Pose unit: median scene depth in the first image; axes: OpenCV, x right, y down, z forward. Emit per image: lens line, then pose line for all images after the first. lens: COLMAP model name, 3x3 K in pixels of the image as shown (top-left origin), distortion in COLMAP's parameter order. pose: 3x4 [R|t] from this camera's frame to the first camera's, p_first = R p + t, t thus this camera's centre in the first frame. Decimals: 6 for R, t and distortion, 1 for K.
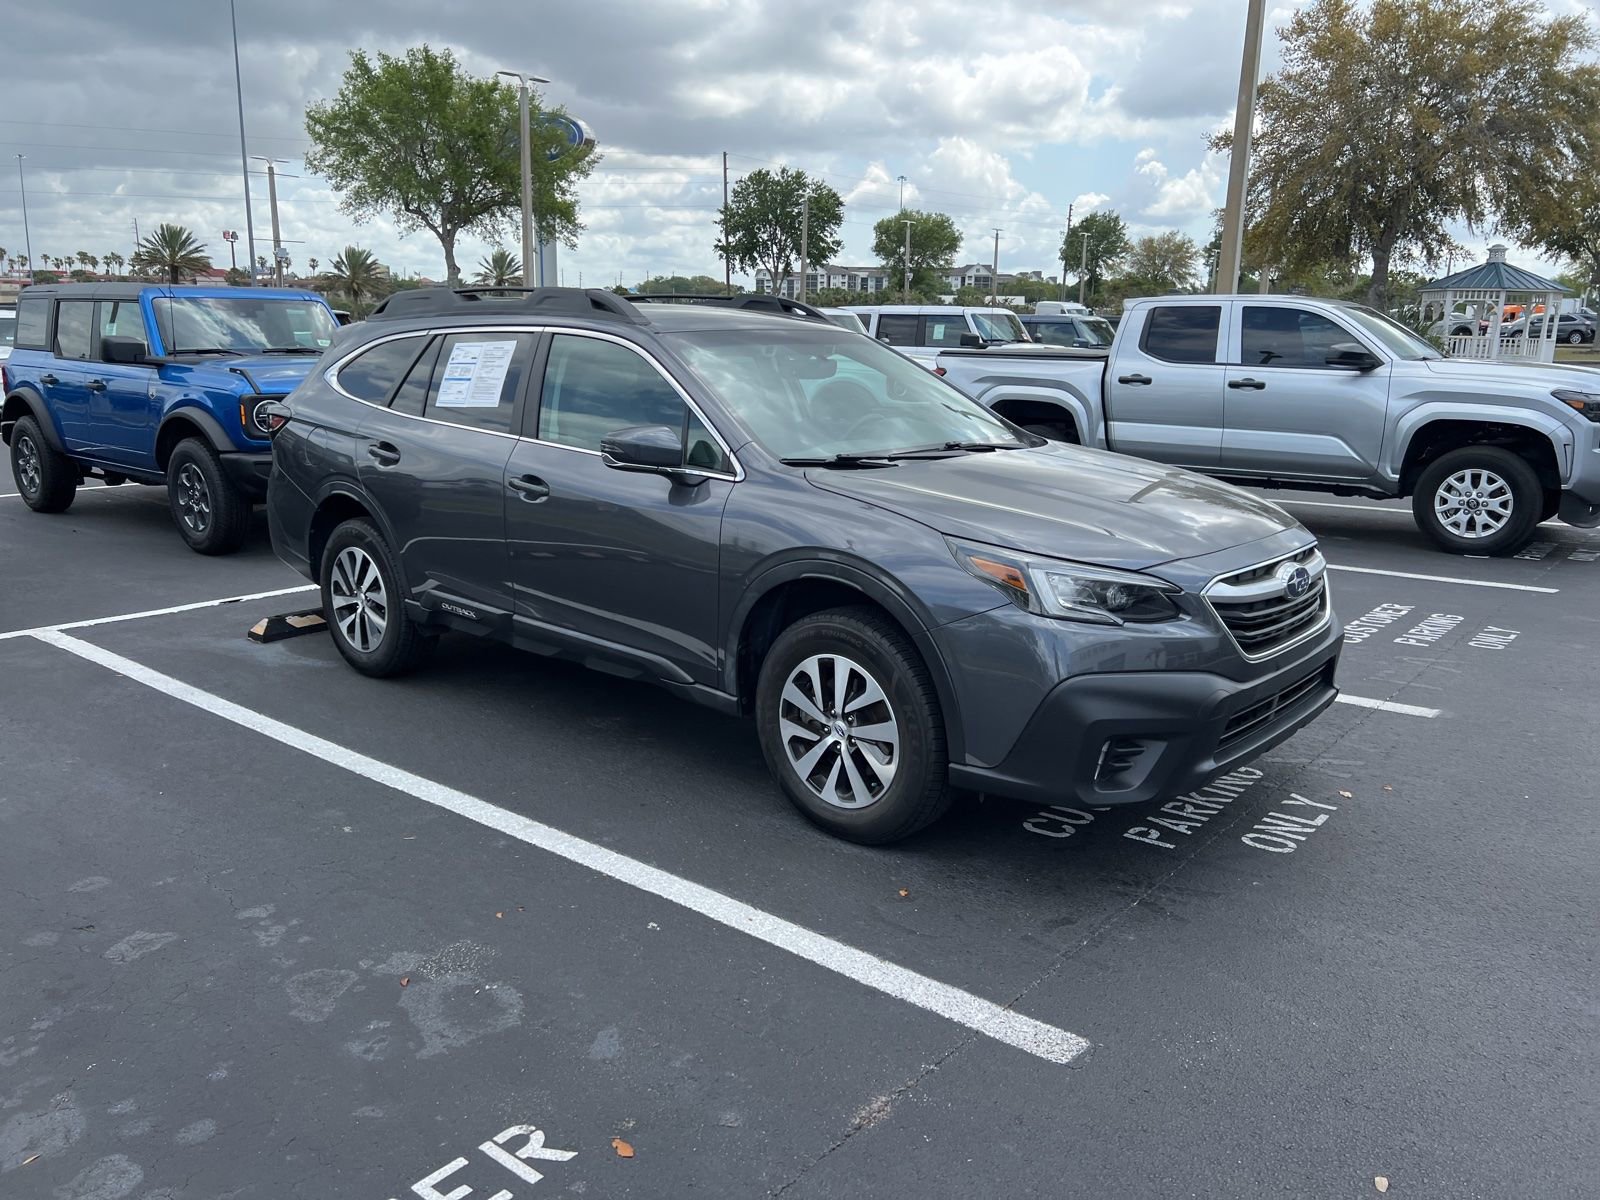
lens RADIAL K [[1189.3, 0, 810.0], [0, 1189.3, 600.1], [0, 0, 1]] dist [0.065112, -0.071121]
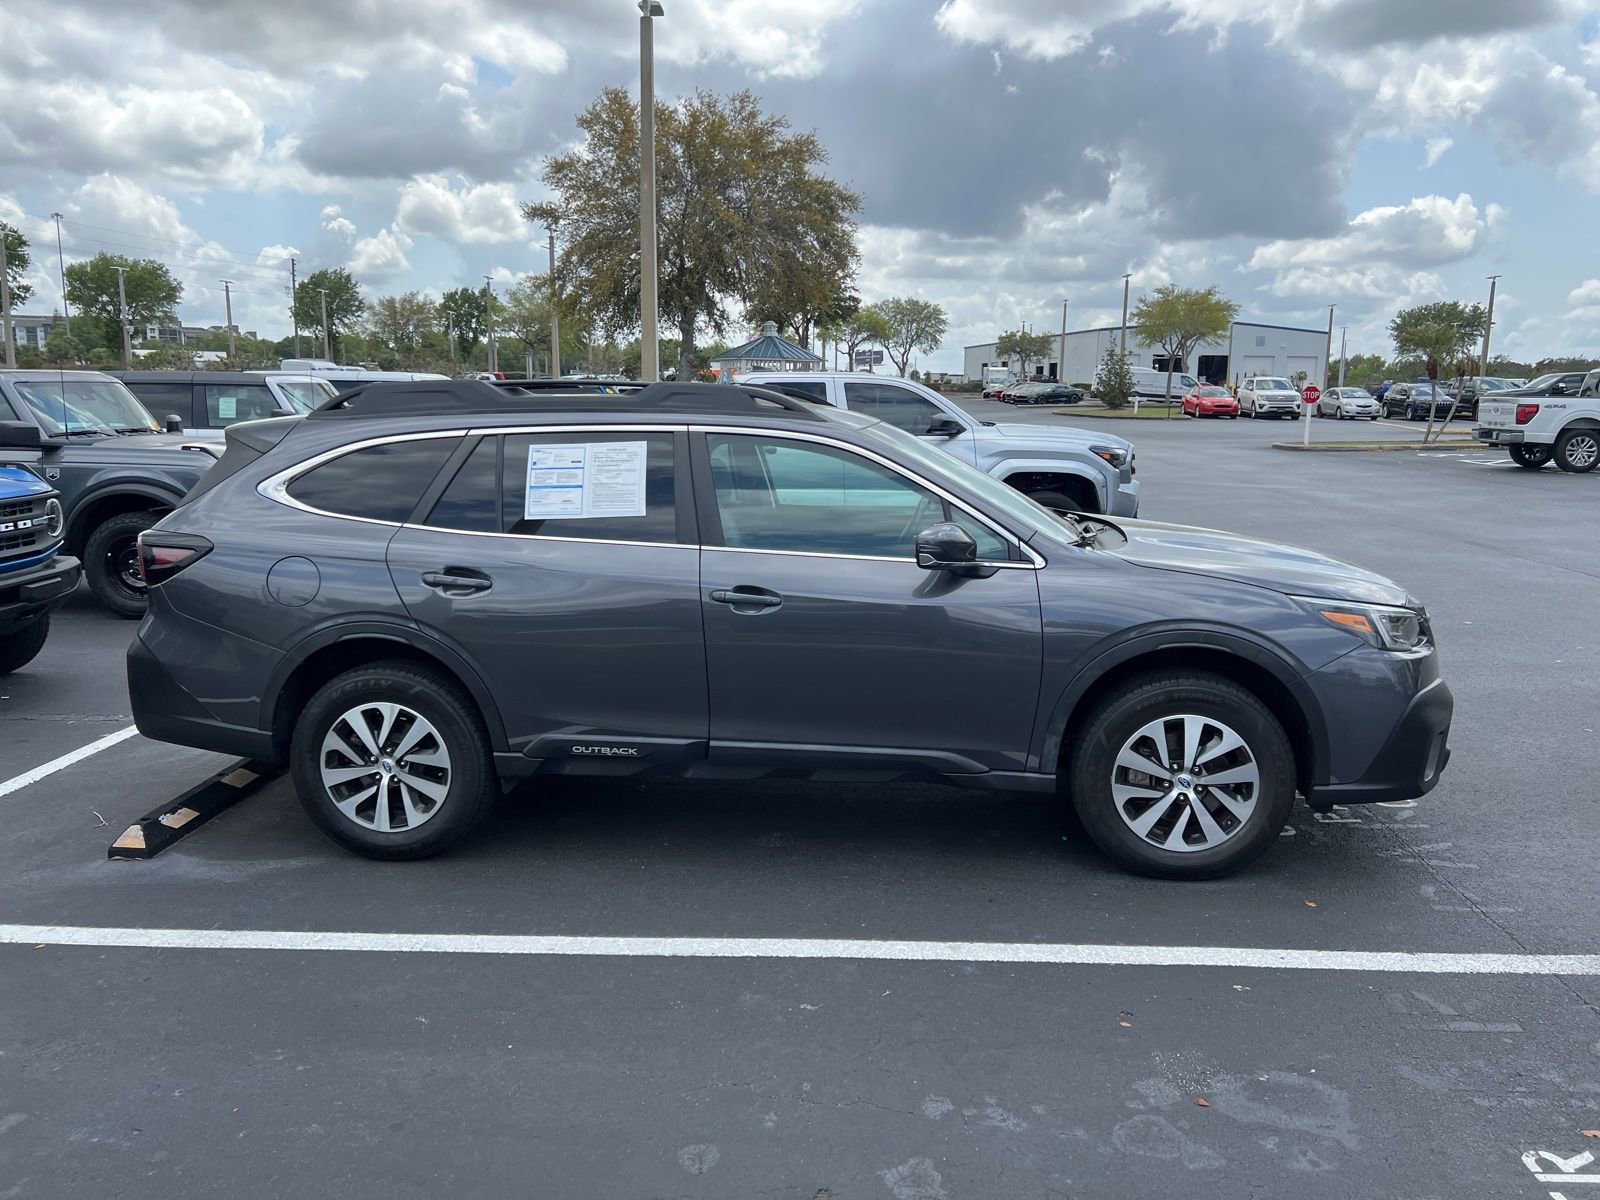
lens RADIAL K [[1189.3, 0, 810.0], [0, 1189.3, 600.1], [0, 0, 1]] dist [0.065112, -0.071121]
pose [[0.812802, -0.110659, 0.571932, -0.527388], [0.136863, 0.990586, -0.002841, -0.062009], [-0.566234, 0.080586, 0.820296, 0.161406]]
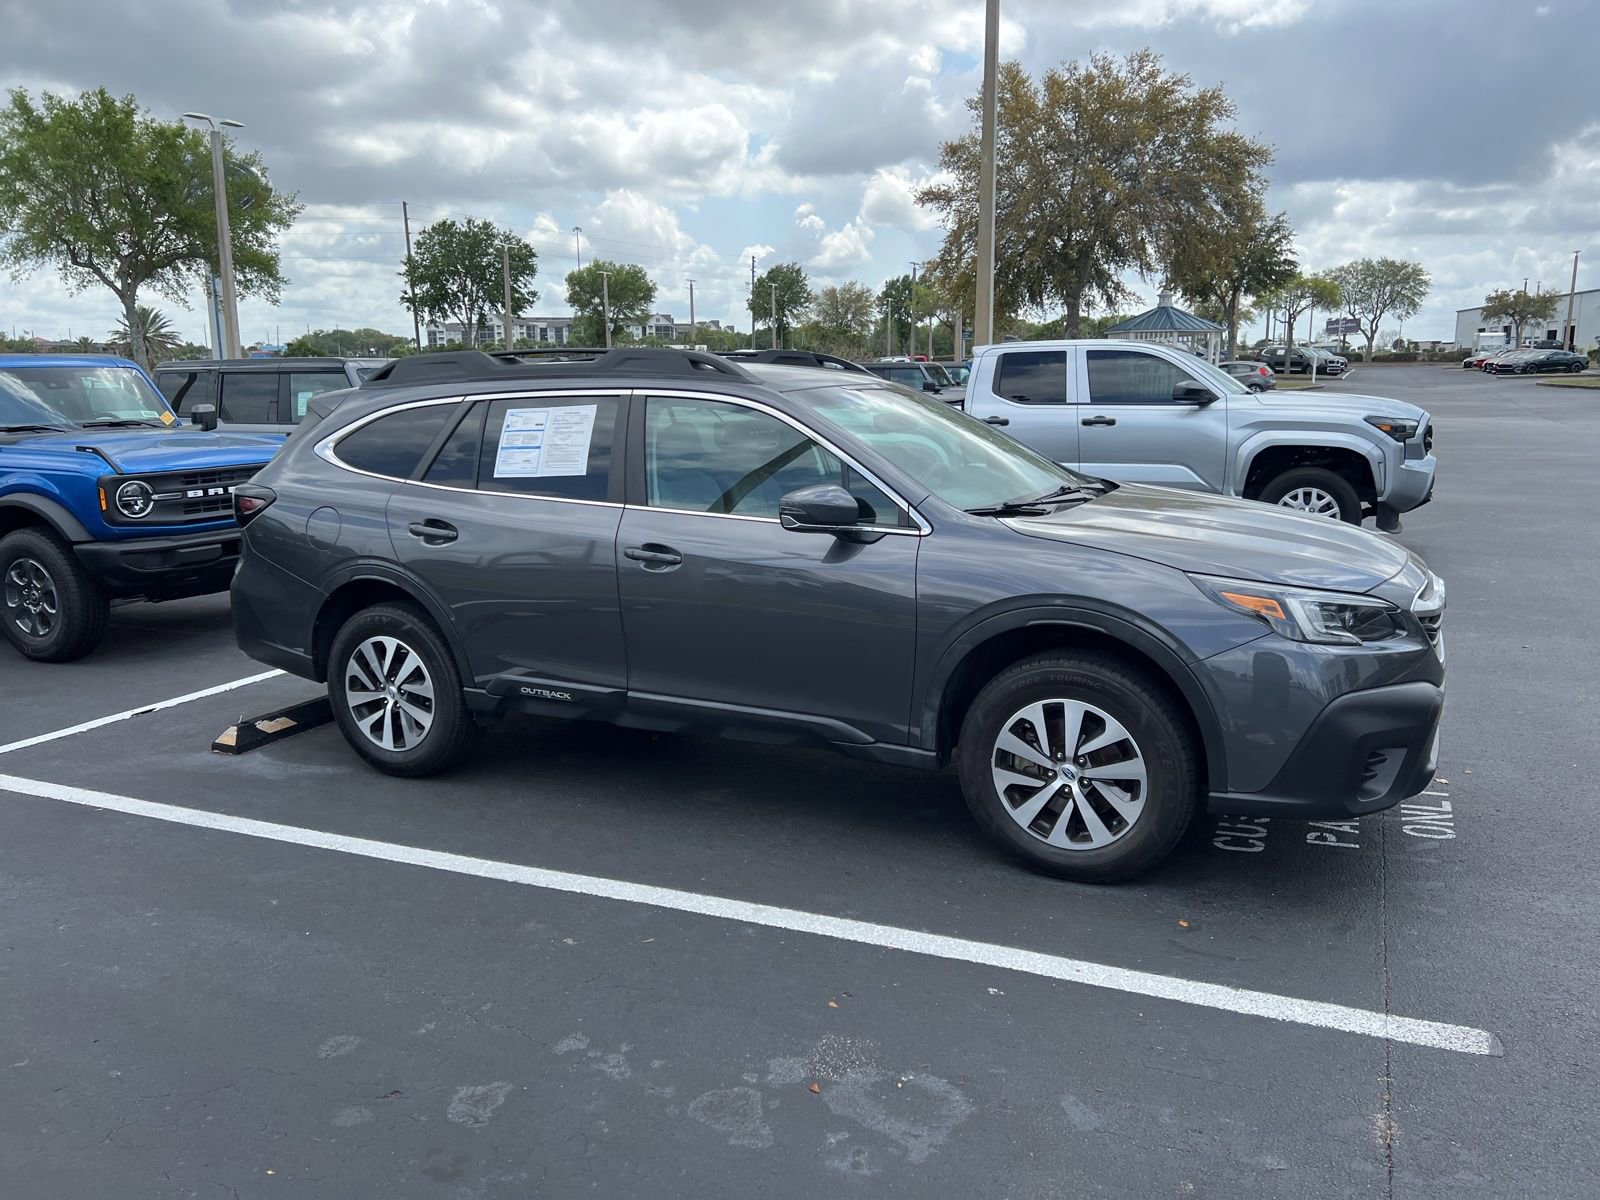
lens RADIAL K [[1189.3, 0, 810.0], [0, 1189.3, 600.1], [0, 0, 1]] dist [0.065112, -0.071121]
pose [[0.966235, -0.075525, 0.246347, -0.256504], [0.084949, 0.995996, -0.027839, -0.016663], [-0.243258, 0.047826, 0.968782, 0.037031]]
